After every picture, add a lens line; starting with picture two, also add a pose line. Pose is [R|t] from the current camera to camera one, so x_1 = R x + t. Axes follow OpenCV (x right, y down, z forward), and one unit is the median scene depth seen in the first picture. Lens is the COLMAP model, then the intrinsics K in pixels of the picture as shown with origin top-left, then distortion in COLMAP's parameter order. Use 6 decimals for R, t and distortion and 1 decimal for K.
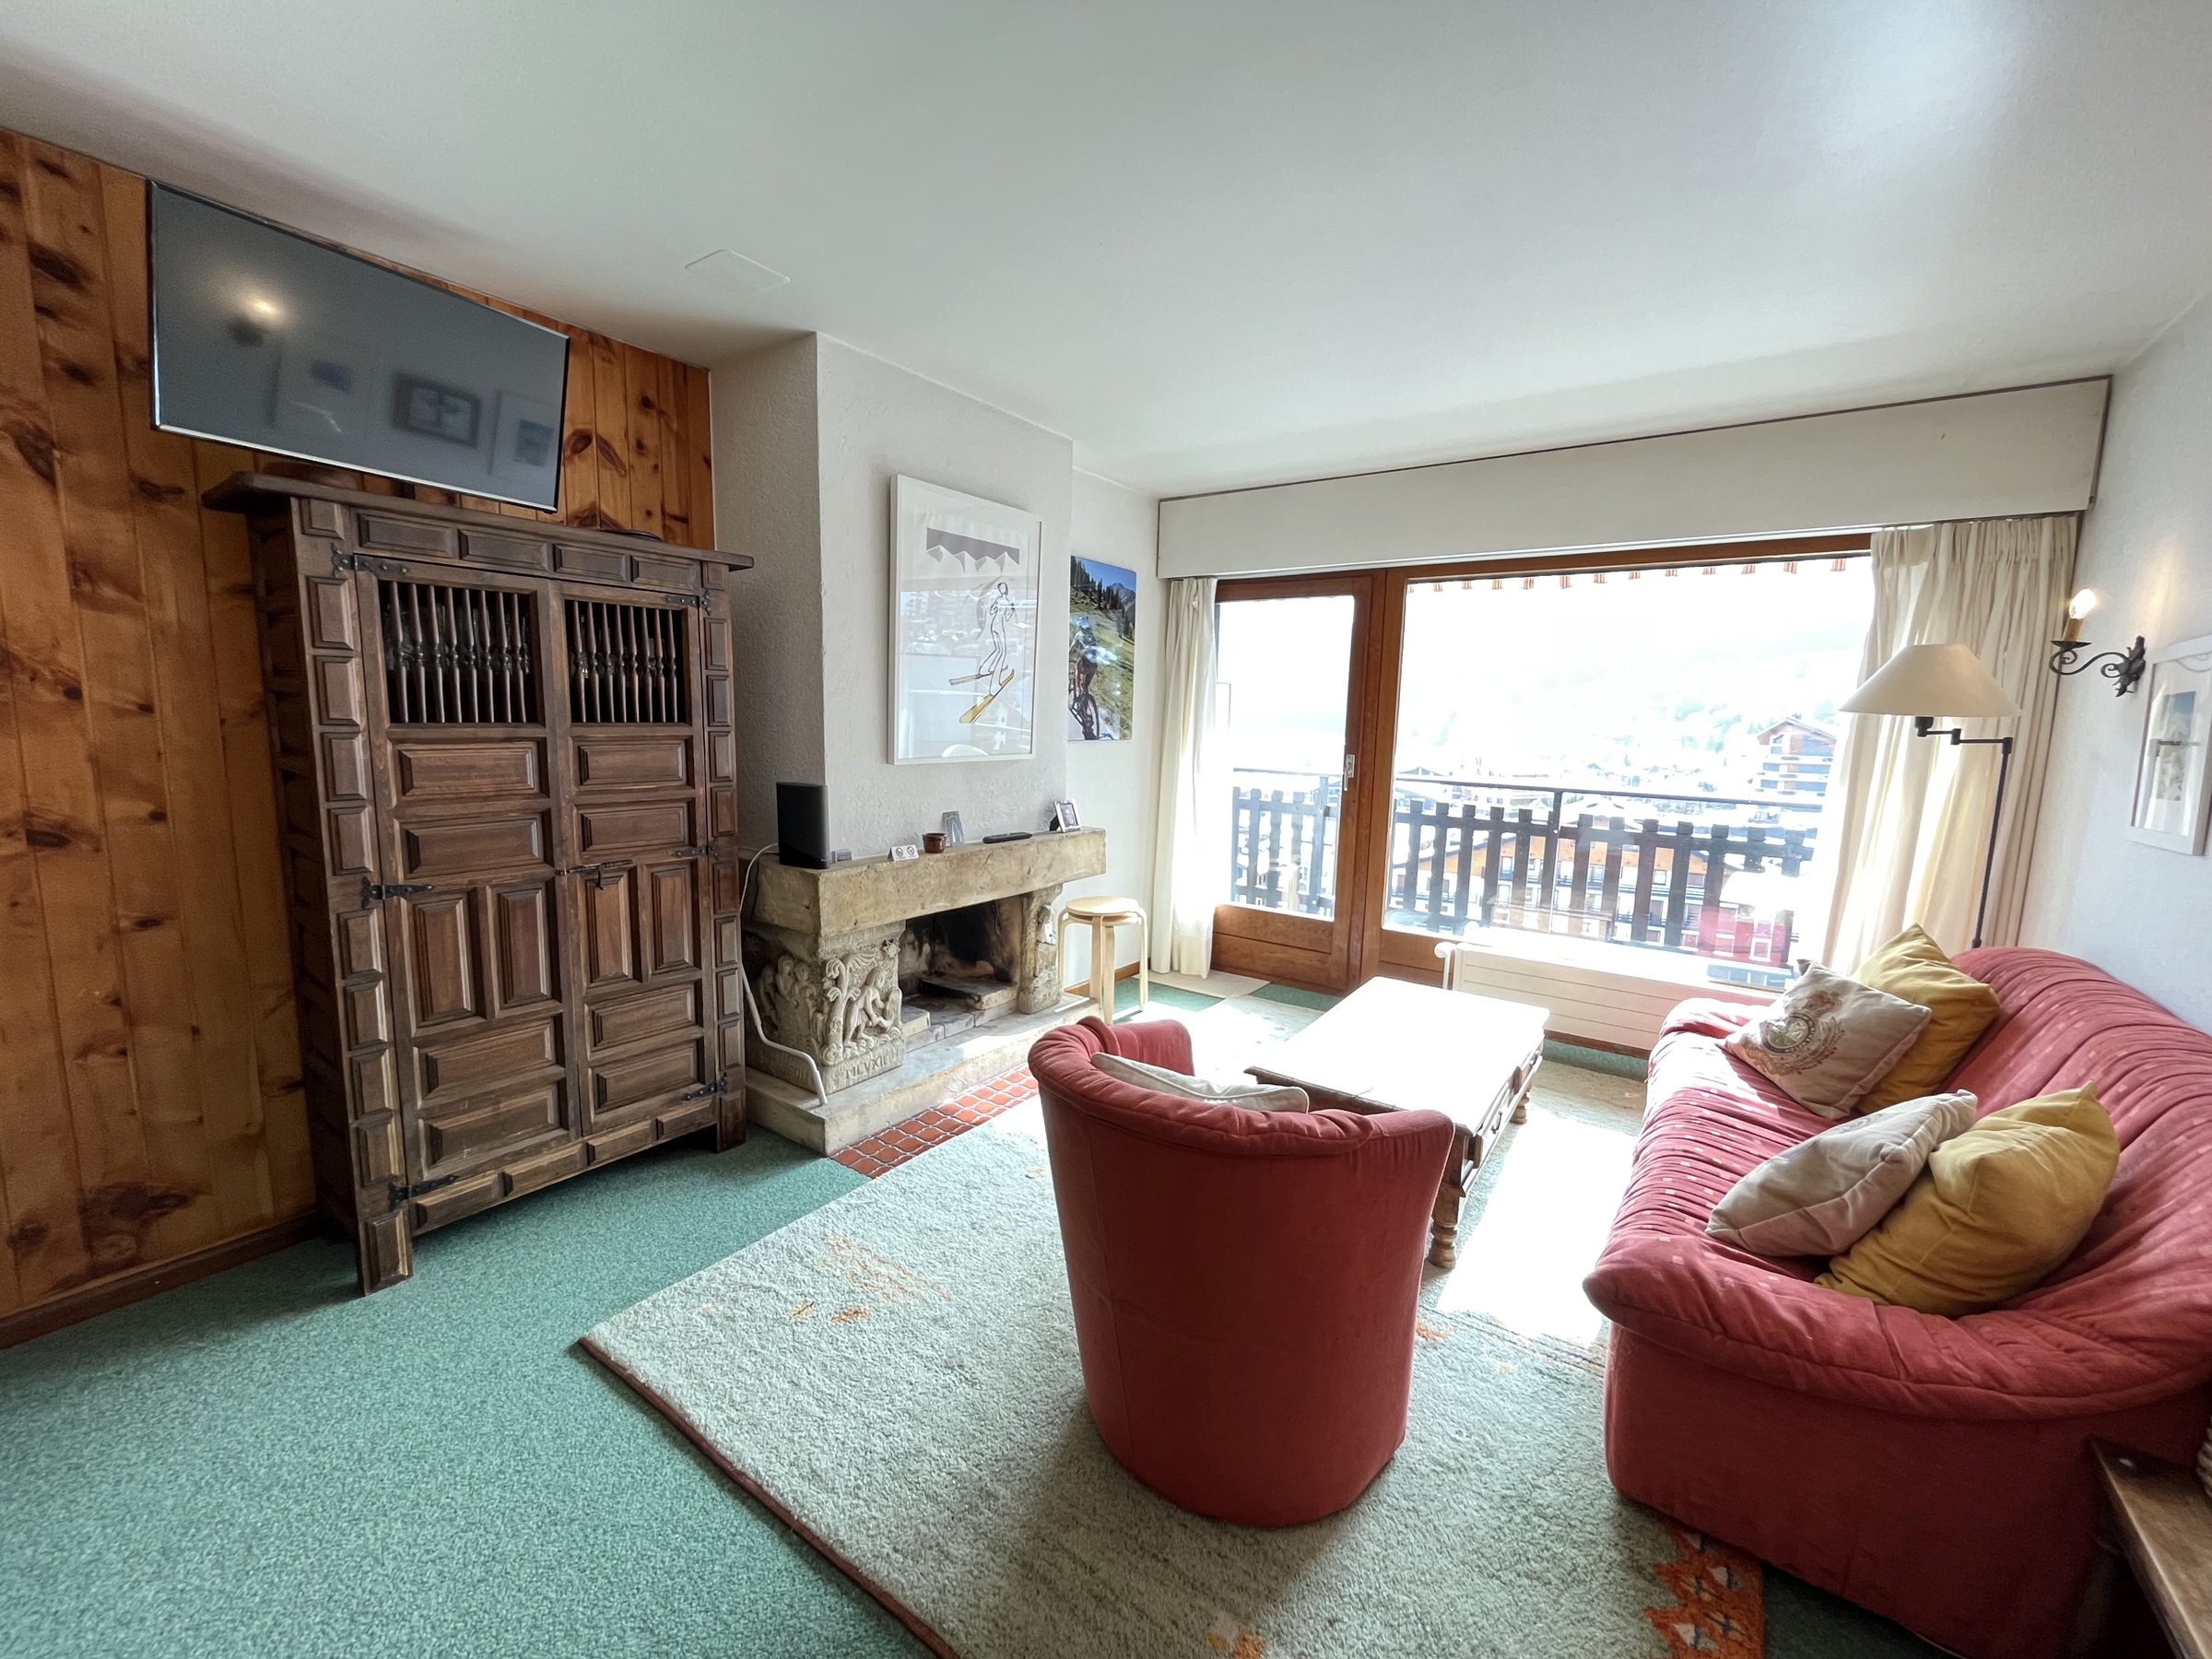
lens RADIAL K [[889.3, 0, 1106.0], [0, 889.3, 829.5], [0, 0, 1]] dist [-0.001969, -0.000804]
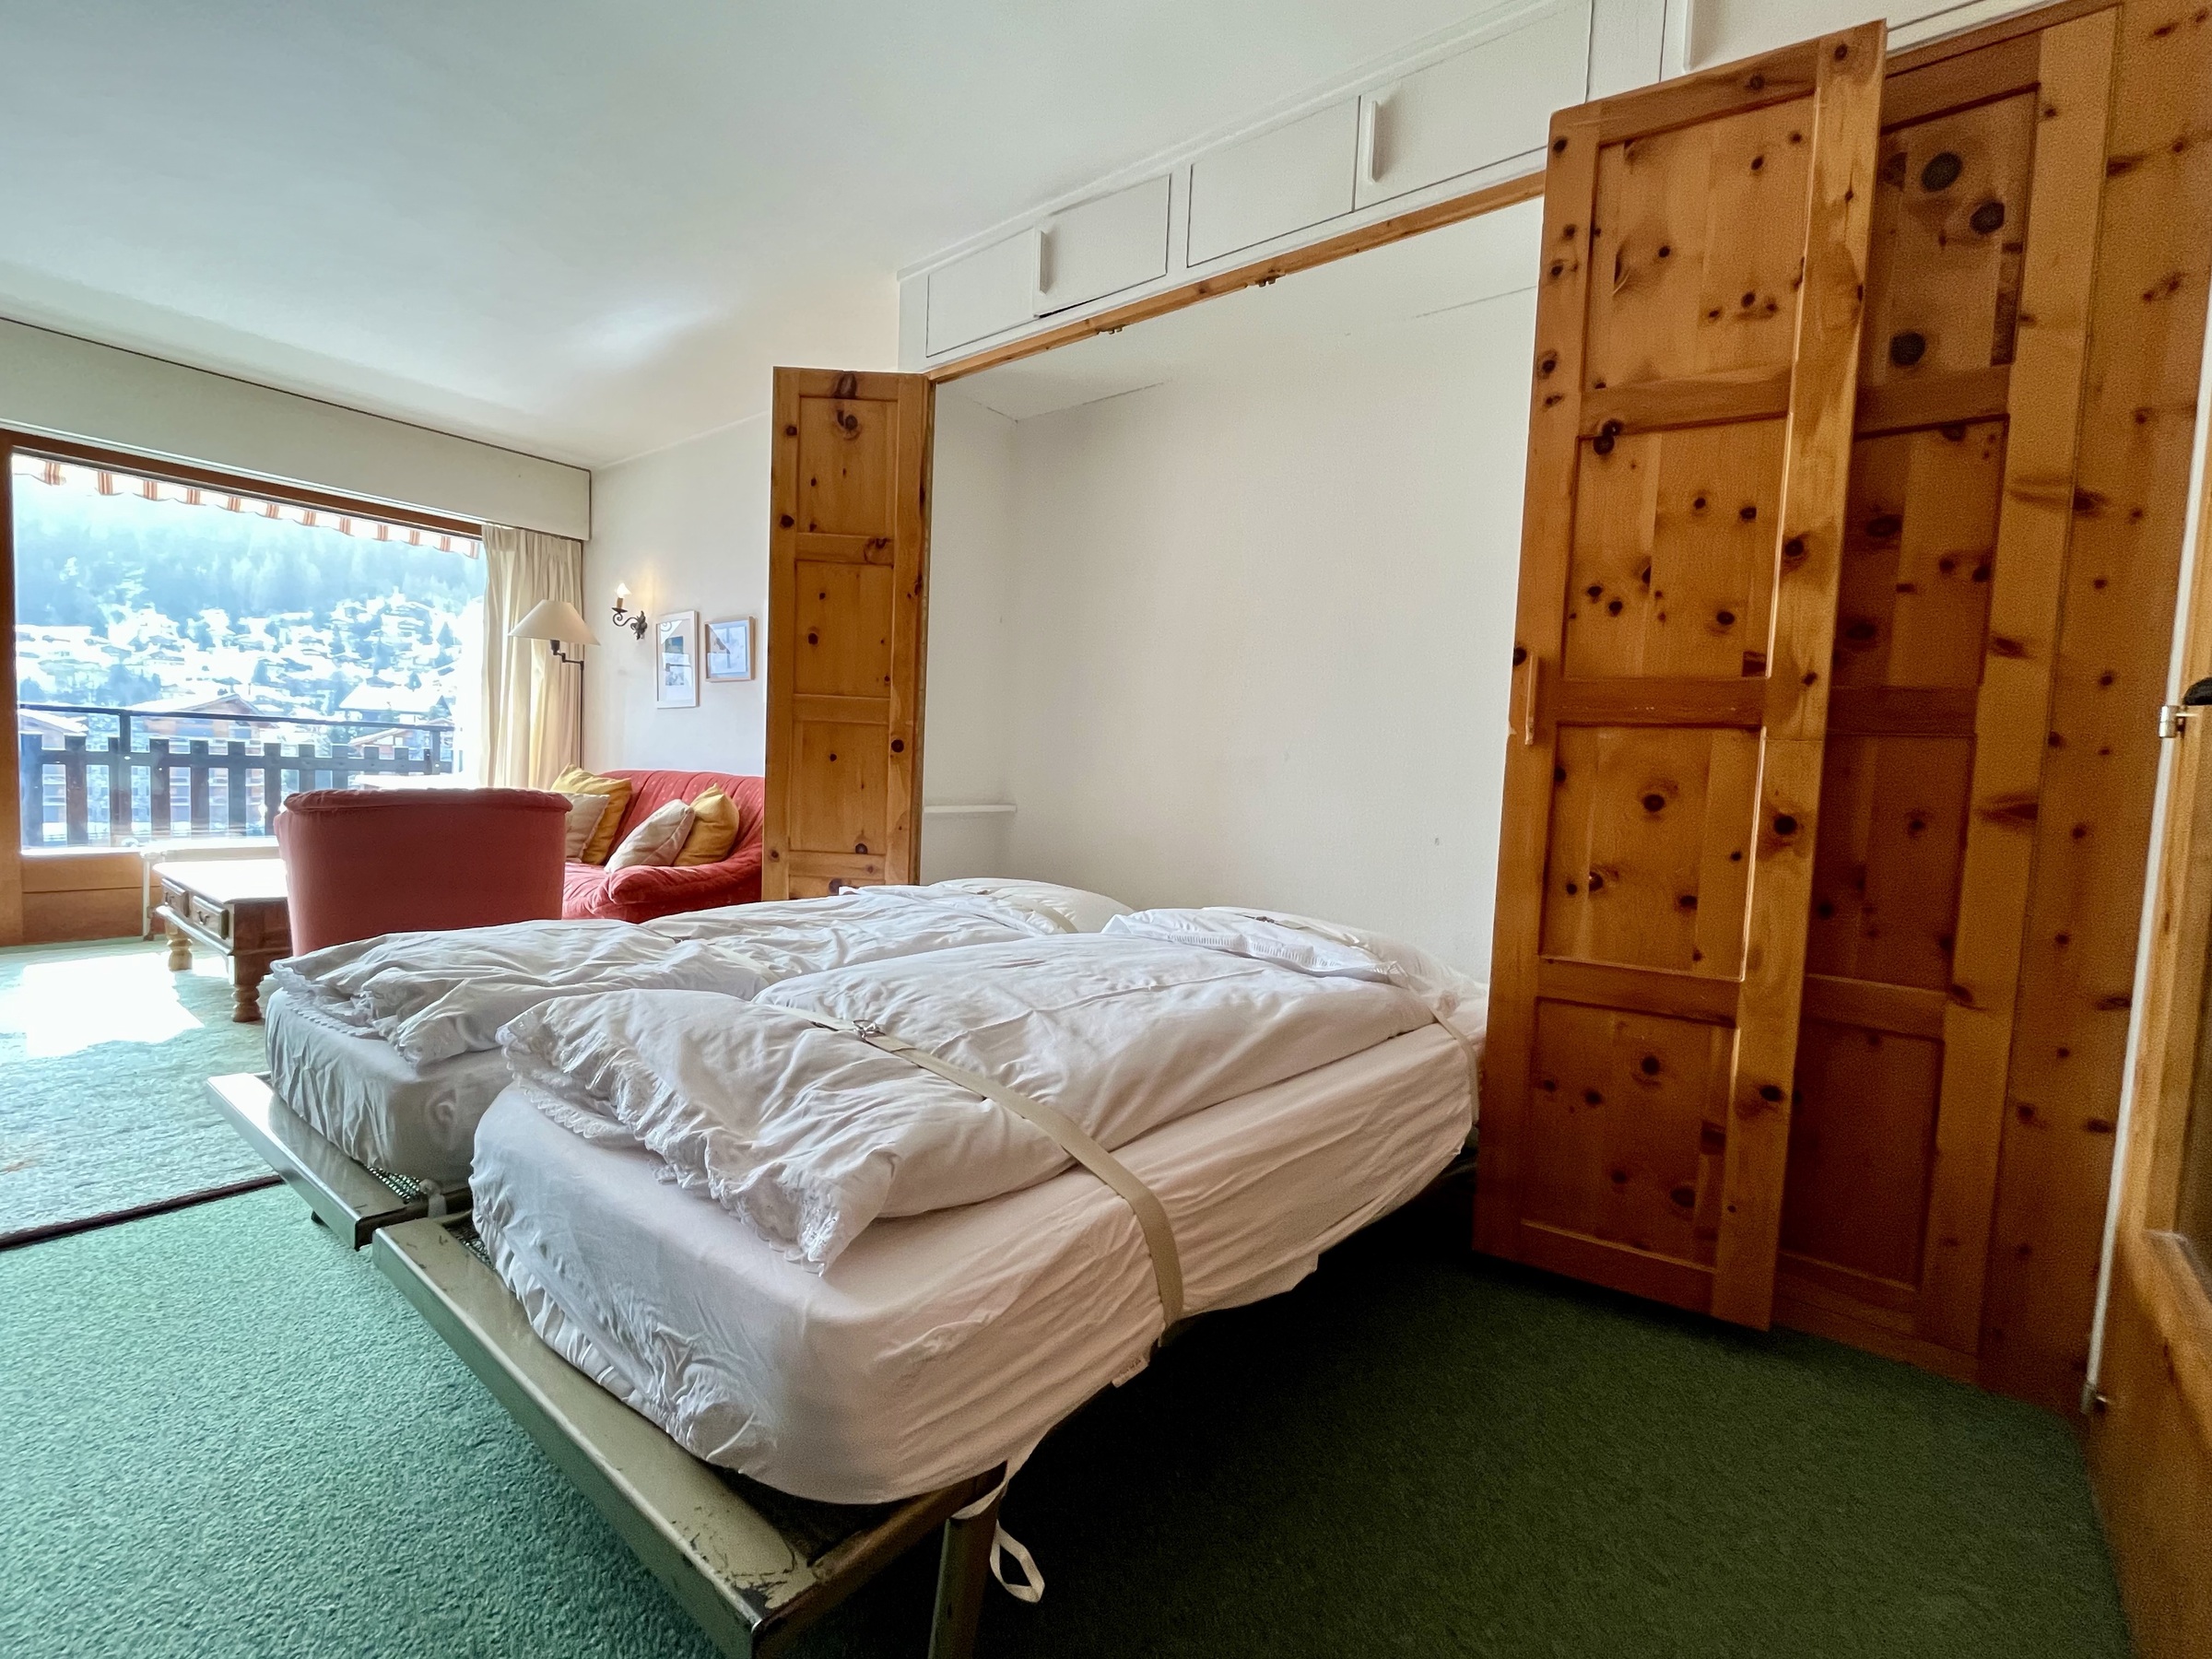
lens RADIAL K [[959.5, 0, 1099.3], [0, 959.5, 829.4], [0, 0, 1]] dist [-0.001530, -0.000416]
pose [[0.054977, -0.086078, 0.994770, -0.879445], [0.088067, 0.992812, 0.081042, 0.169037], [-0.994596, 0.083151, 0.062163, -0.131817]]
